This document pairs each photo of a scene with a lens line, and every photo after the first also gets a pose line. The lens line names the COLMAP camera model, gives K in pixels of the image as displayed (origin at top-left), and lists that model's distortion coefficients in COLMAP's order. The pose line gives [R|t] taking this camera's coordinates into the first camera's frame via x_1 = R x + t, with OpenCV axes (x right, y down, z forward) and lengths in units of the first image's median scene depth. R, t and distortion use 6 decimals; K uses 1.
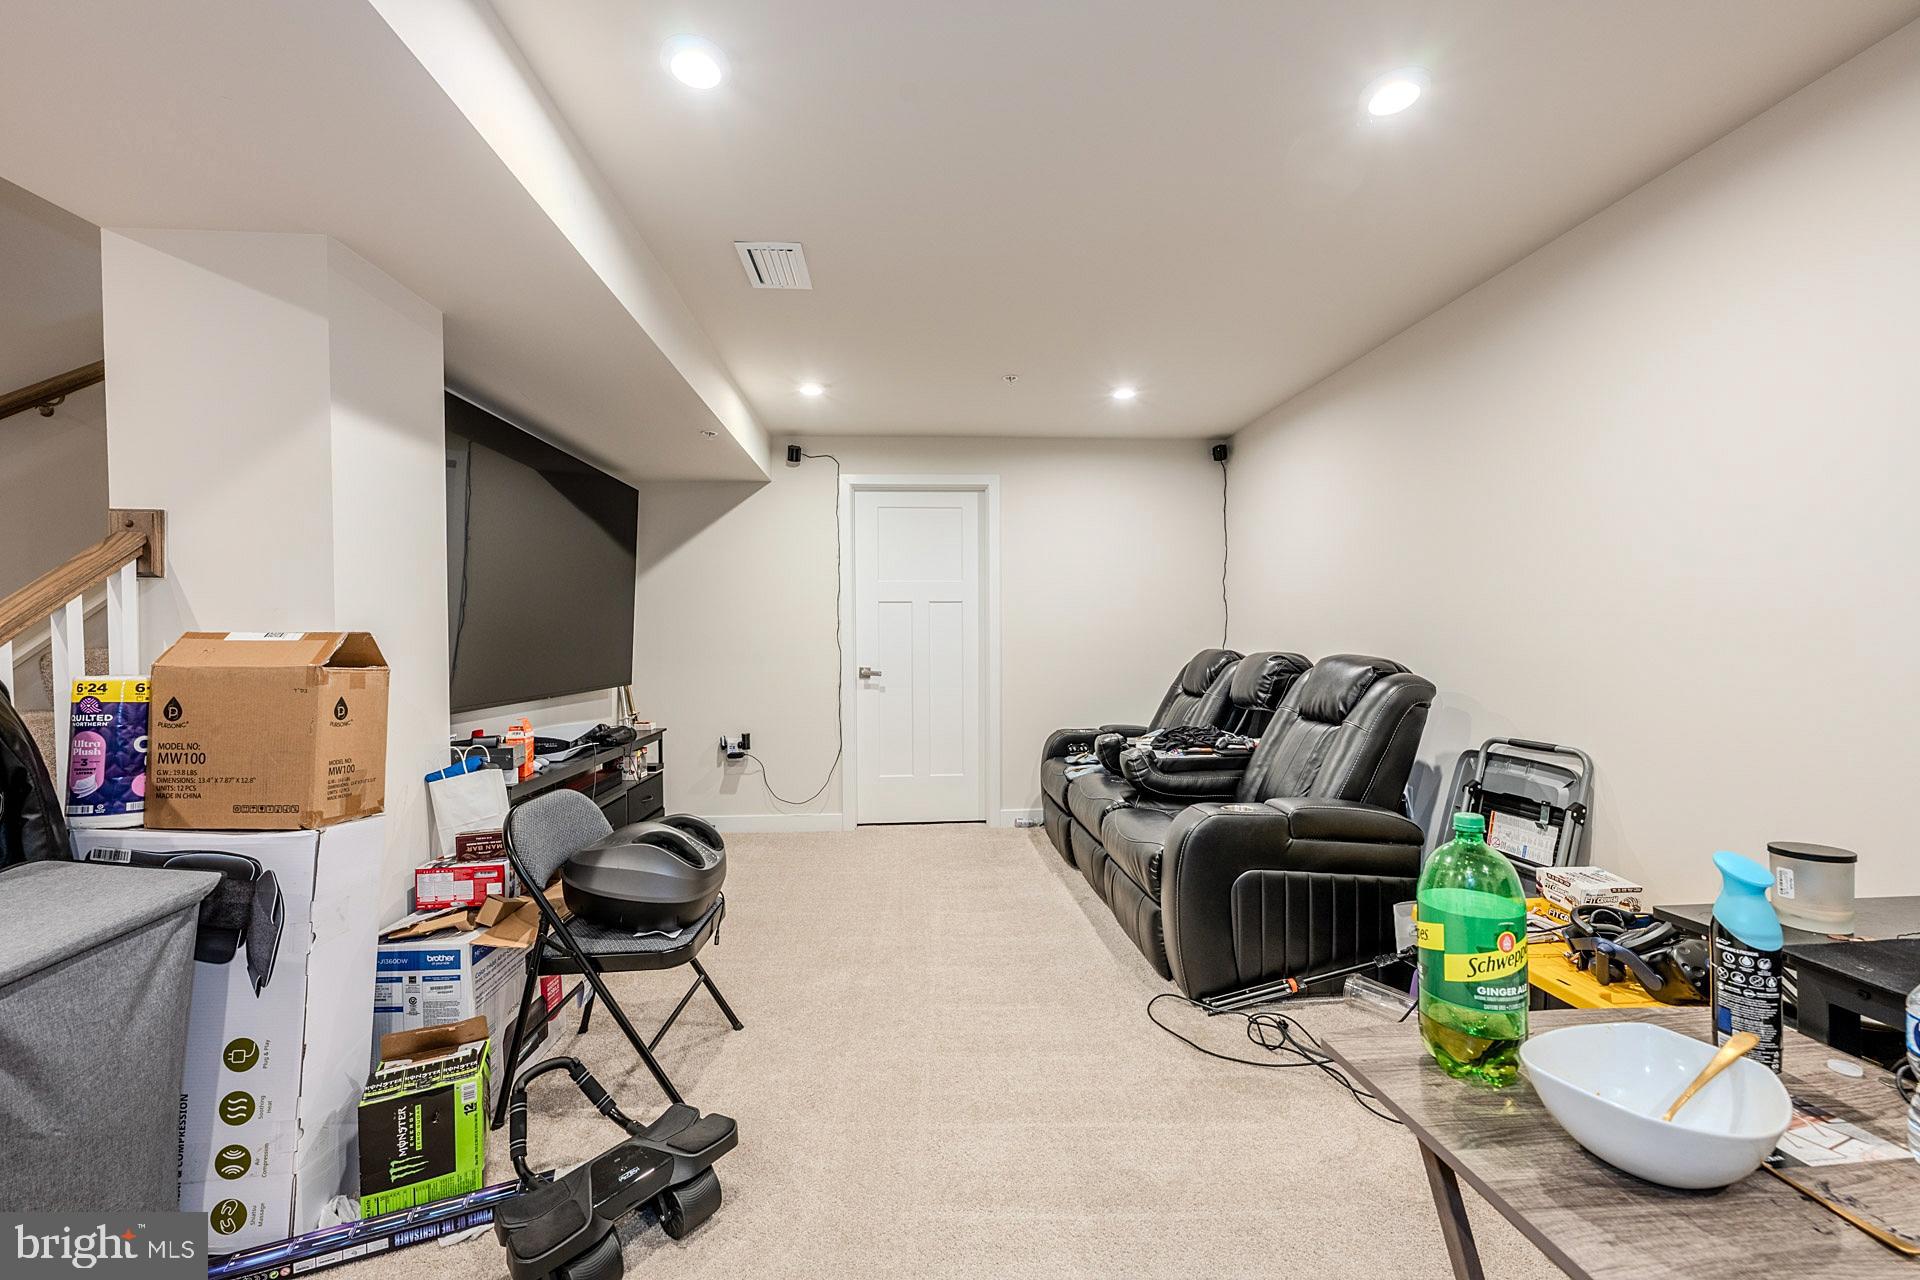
lens RADIAL K [[780.7, 0, 958.1], [0, 780.7, 642.4], [0, 0, 1]] dist [-0.002005, 0.000961]
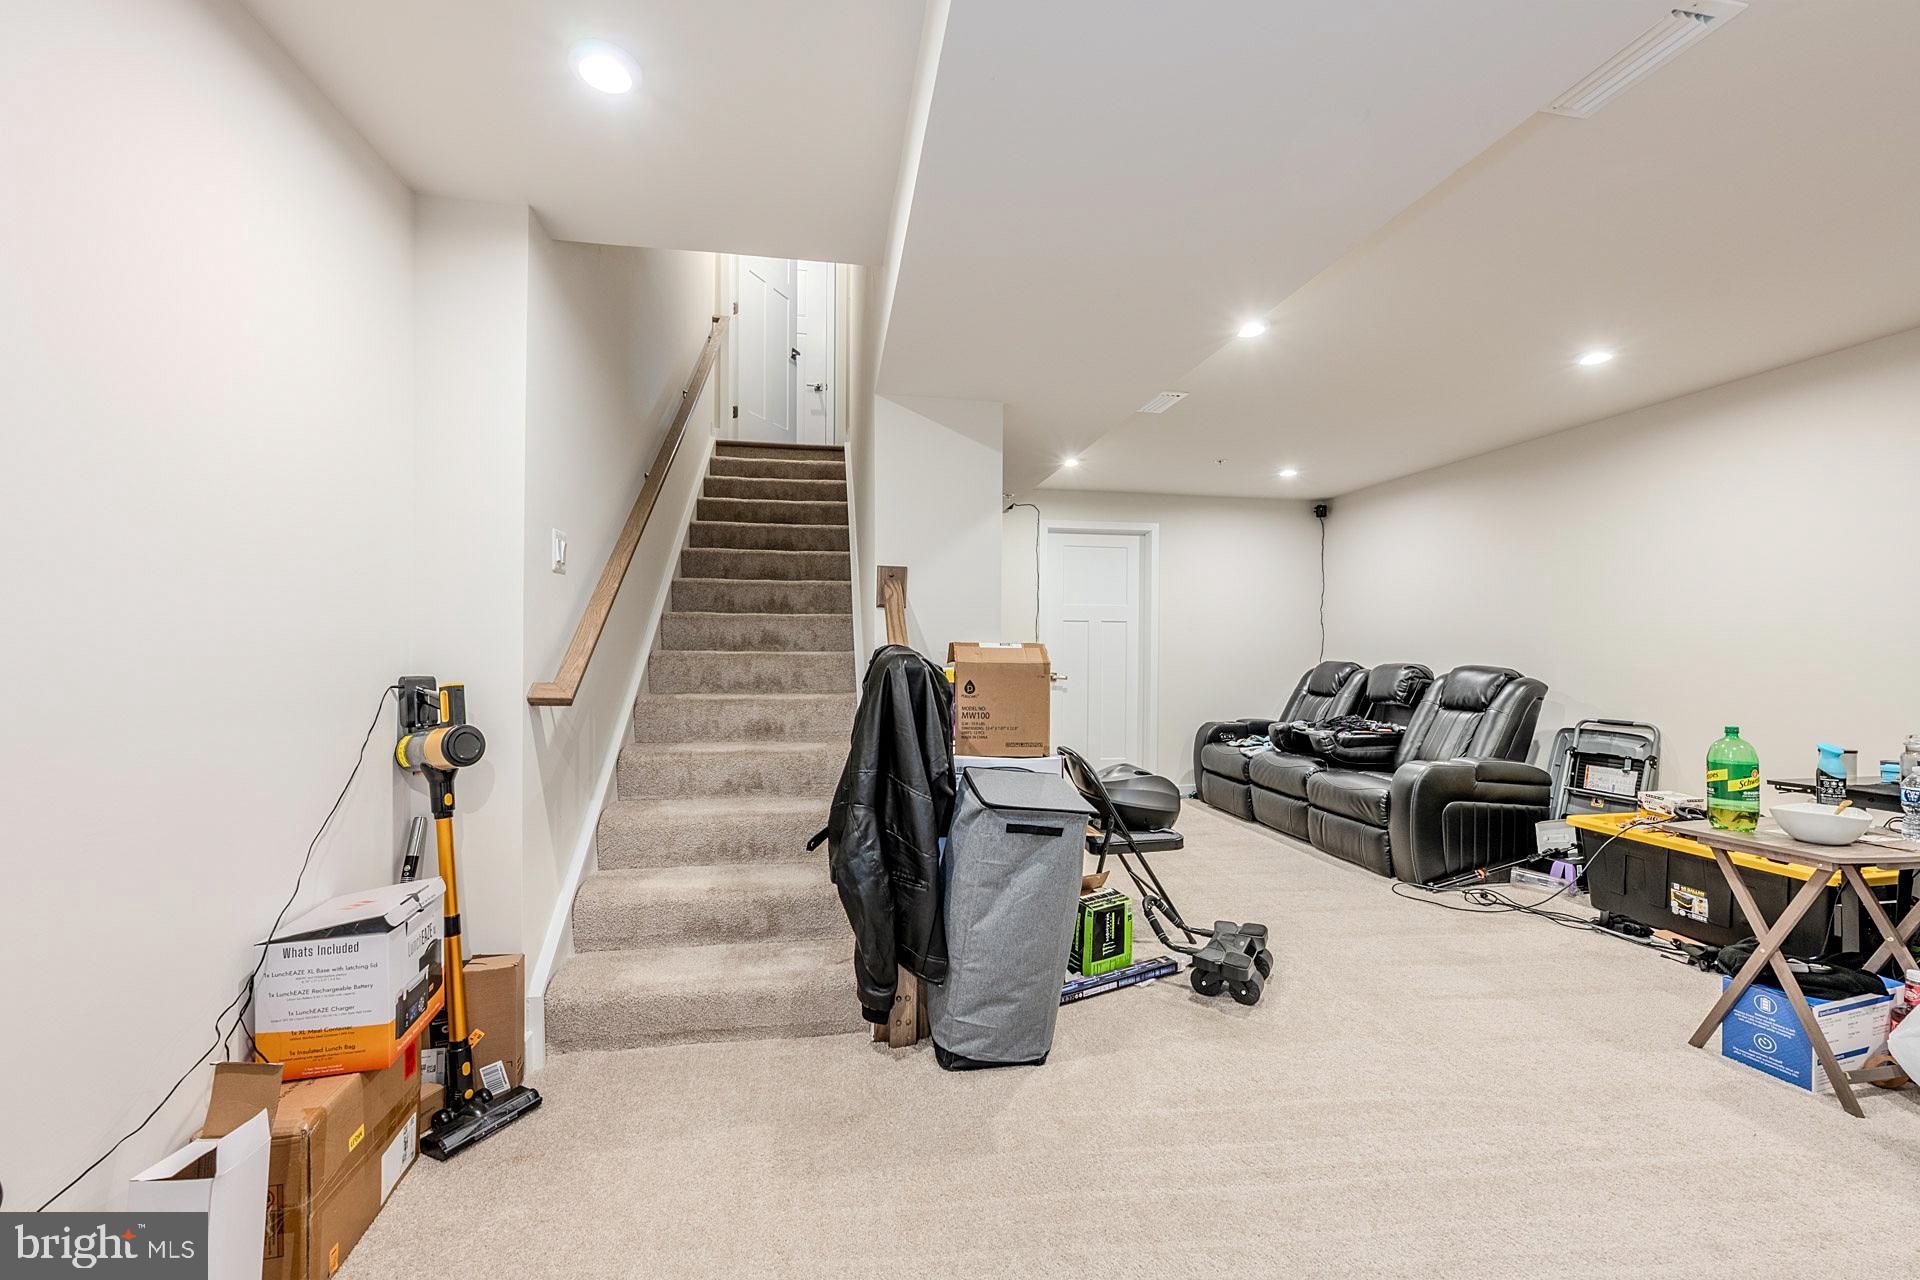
lens RADIAL K [[780.7, 0, 962.1], [0, 780.7, 639.8], [0, 0, 1]] dist [-0.002005, 0.000961]
pose [[0.994350, 0.015112, 0.105069, -0.728620], [-0.013232, 0.999740, -0.018563, 0.008443], [-0.105322, 0.017068, 0.994292, -0.431949]]
